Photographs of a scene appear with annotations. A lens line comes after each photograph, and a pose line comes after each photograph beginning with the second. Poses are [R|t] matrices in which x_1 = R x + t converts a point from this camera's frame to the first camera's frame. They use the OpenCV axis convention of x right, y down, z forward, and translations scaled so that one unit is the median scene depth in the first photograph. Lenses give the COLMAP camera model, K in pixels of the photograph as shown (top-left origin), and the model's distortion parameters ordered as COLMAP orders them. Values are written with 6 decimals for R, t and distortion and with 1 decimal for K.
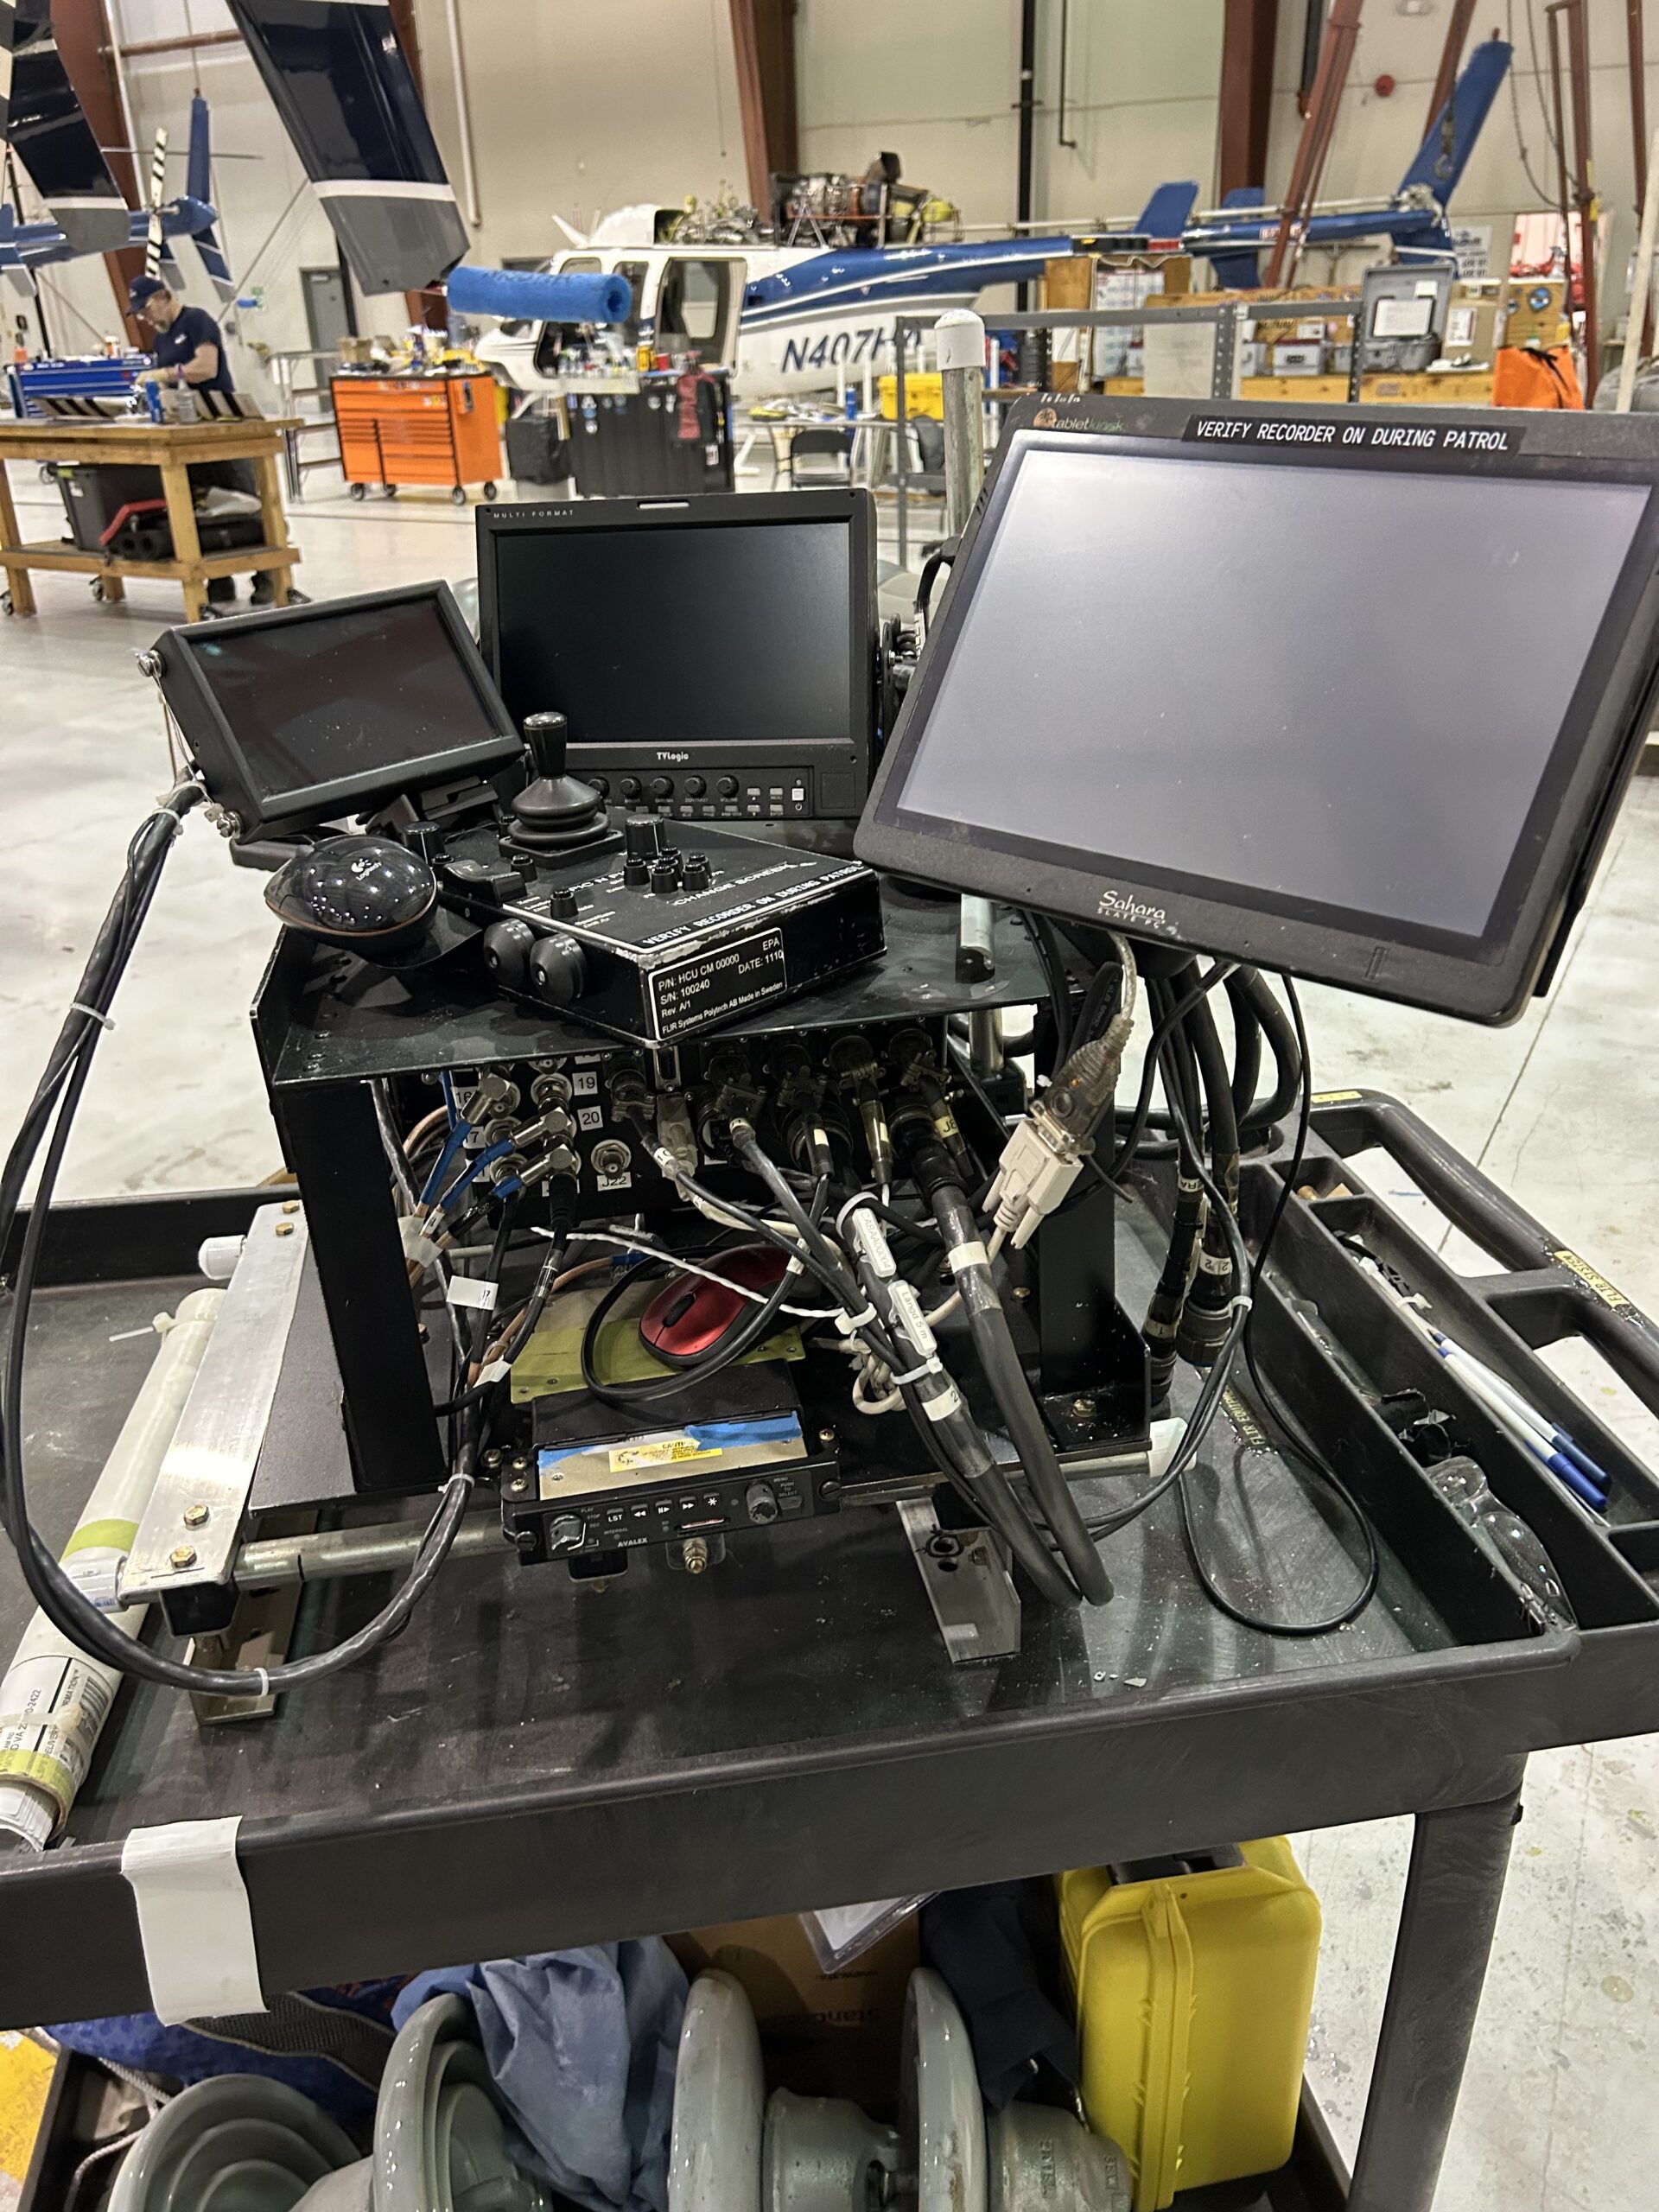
lens RADIAL K [[1631.9, 0, 815.9], [0, 1631.9, 1108.5], [0, 0, 1]] dist [0.036413, -0.062965]
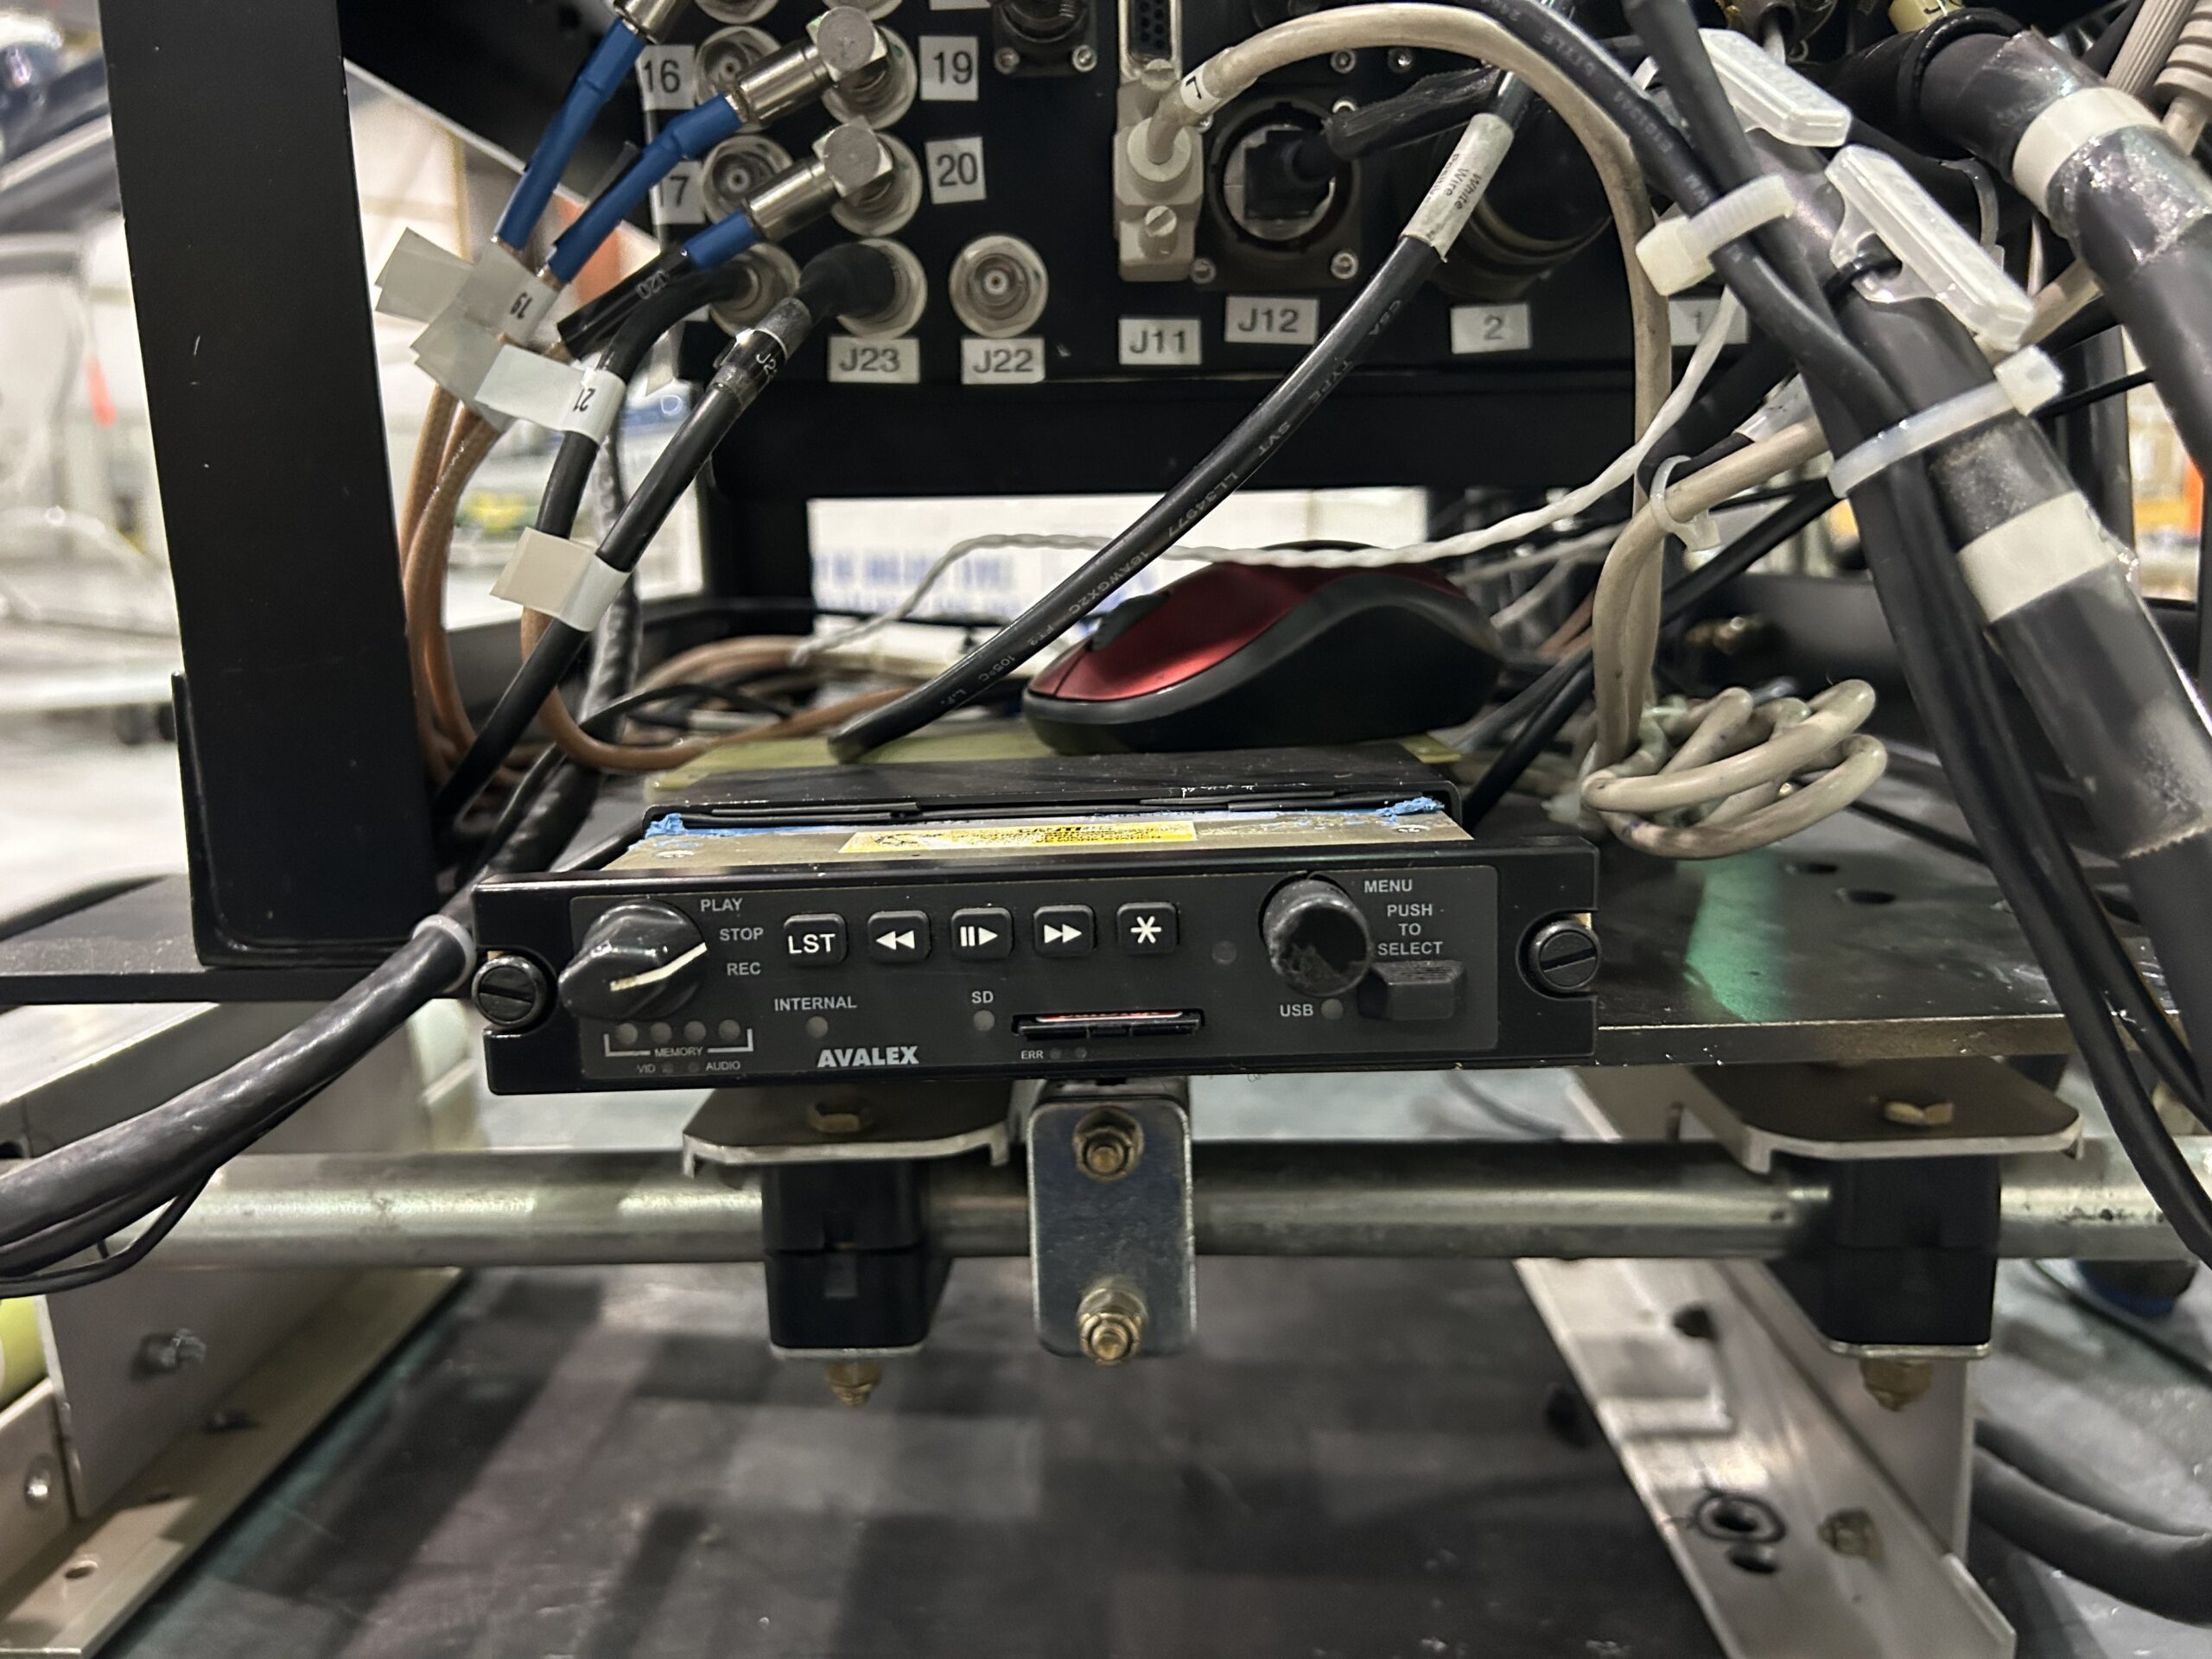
lens RADIAL K [[1631.9, 0, 1103.6], [0, 1631.9, 838.2], [0, 0, 1]] dist [0.036413, -0.062965]
pose [[0.982815, 0.051366, -0.177303, -0.018971], [-0.094689, 0.964795, -0.245365, 0.268975], [0.158458, 0.257937, 0.953079, 0.654643]]
